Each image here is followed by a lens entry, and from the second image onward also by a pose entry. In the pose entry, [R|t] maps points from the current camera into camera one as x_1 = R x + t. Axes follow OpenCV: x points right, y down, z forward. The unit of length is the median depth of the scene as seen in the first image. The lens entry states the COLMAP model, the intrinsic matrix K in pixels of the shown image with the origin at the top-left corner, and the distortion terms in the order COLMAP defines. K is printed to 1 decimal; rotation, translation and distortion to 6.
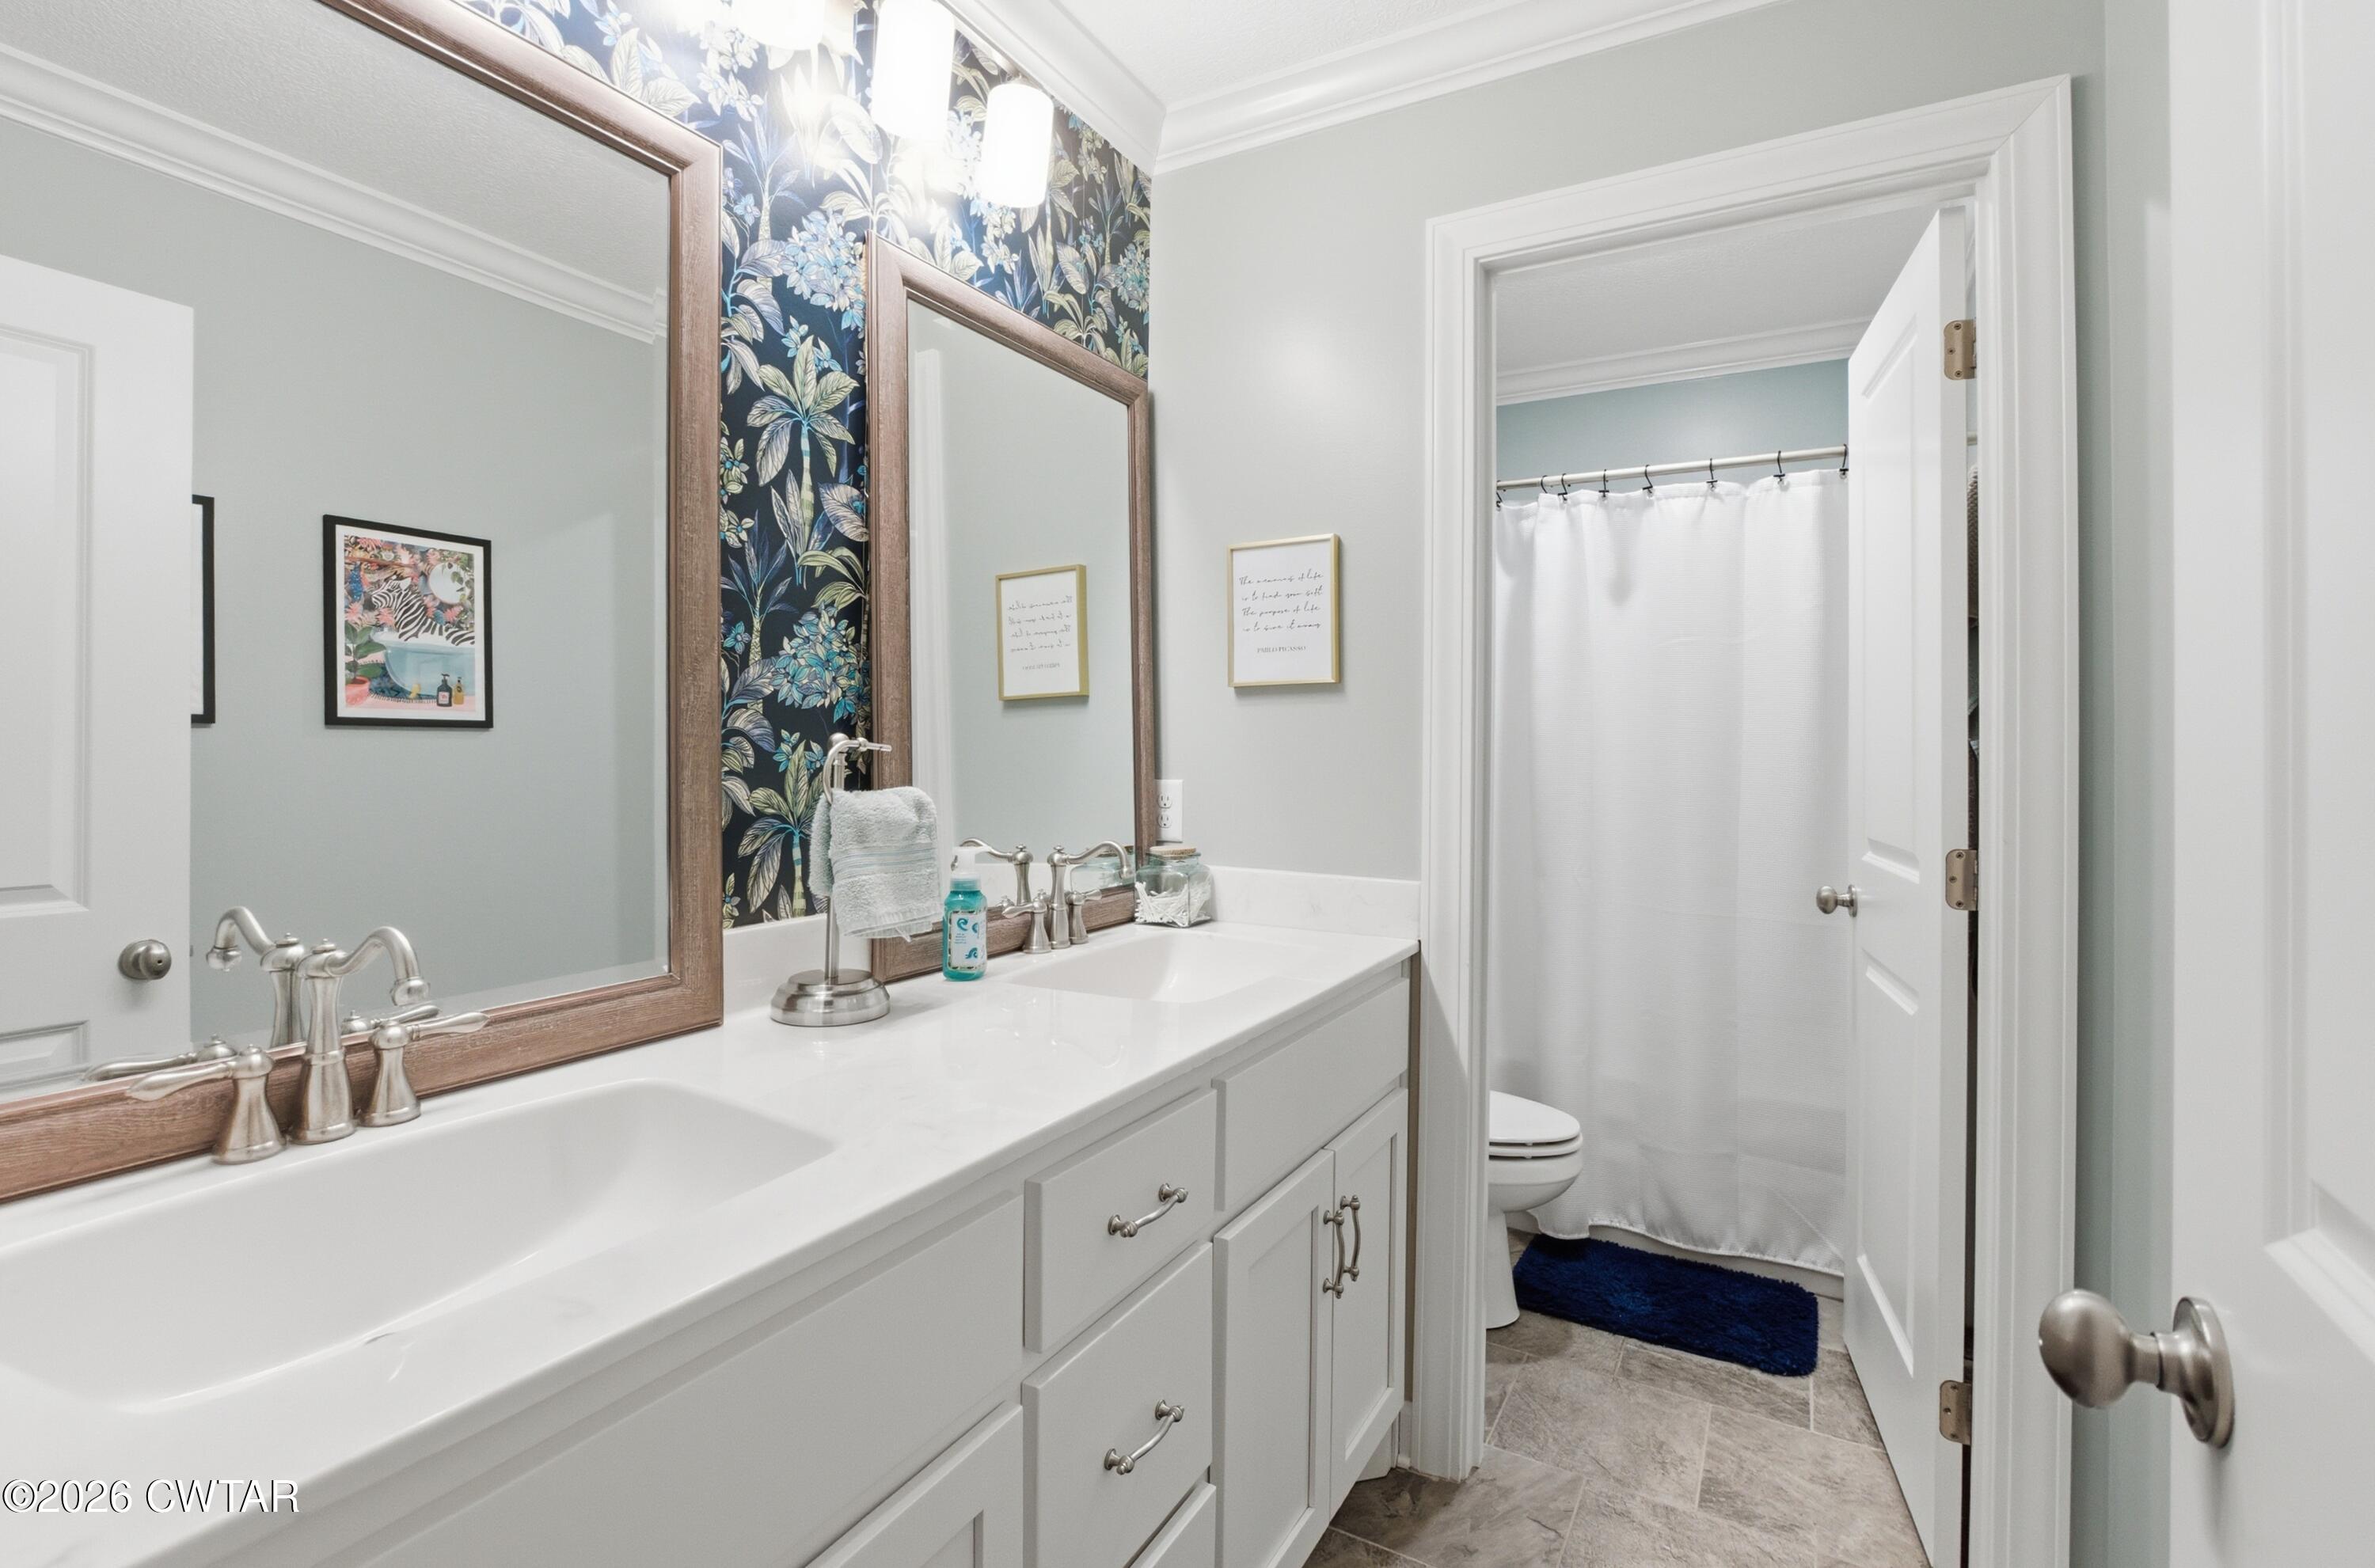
lens RADIAL K [[1059.5, 0, 1250.6], [0, 1059.5, 724.0], [0, 0, 1]] dist [-0.025522, 0.005055]
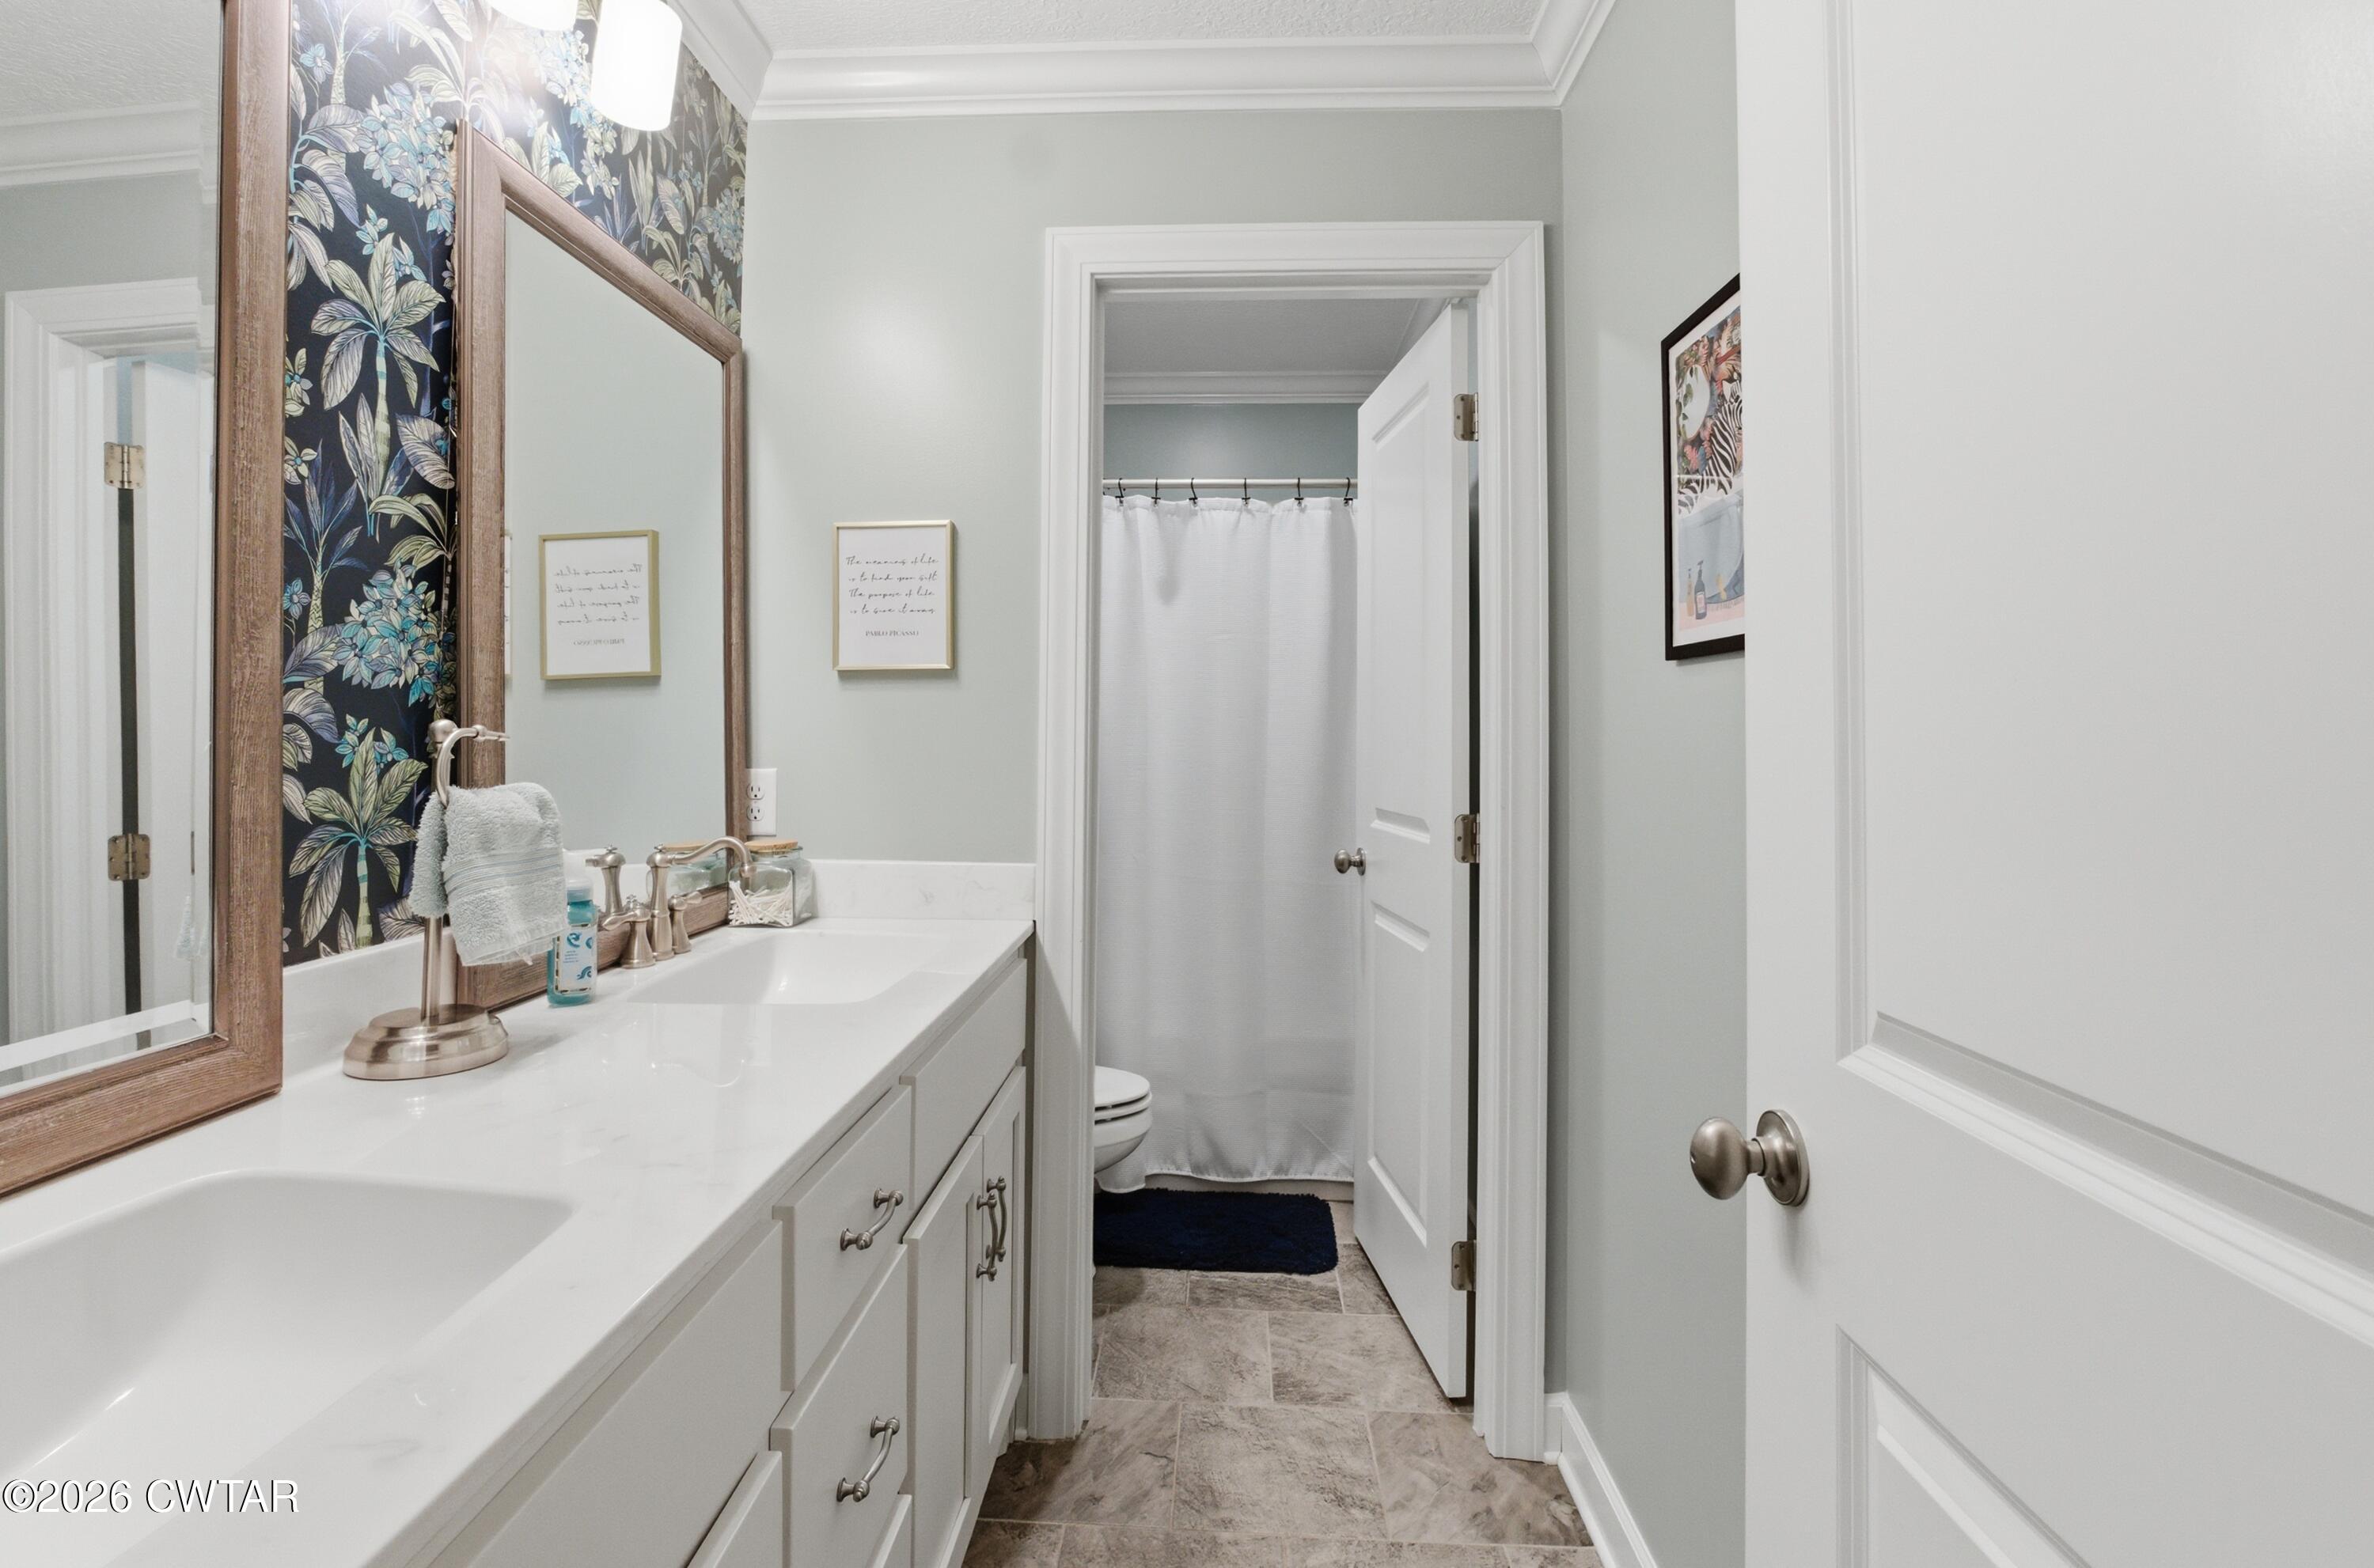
lens RADIAL K [[1059.0, 0, 1179.3], [0, 1059.0, 693.4], [0, 0, 1]] dist [-0.025522, 0.005055]
pose [[0.900707, 0.013568, 0.434215, -0.176239], [-0.007638, 0.999852, -0.015399, -0.002860], [-0.434360, 0.010554, 0.900678, 0.007283]]
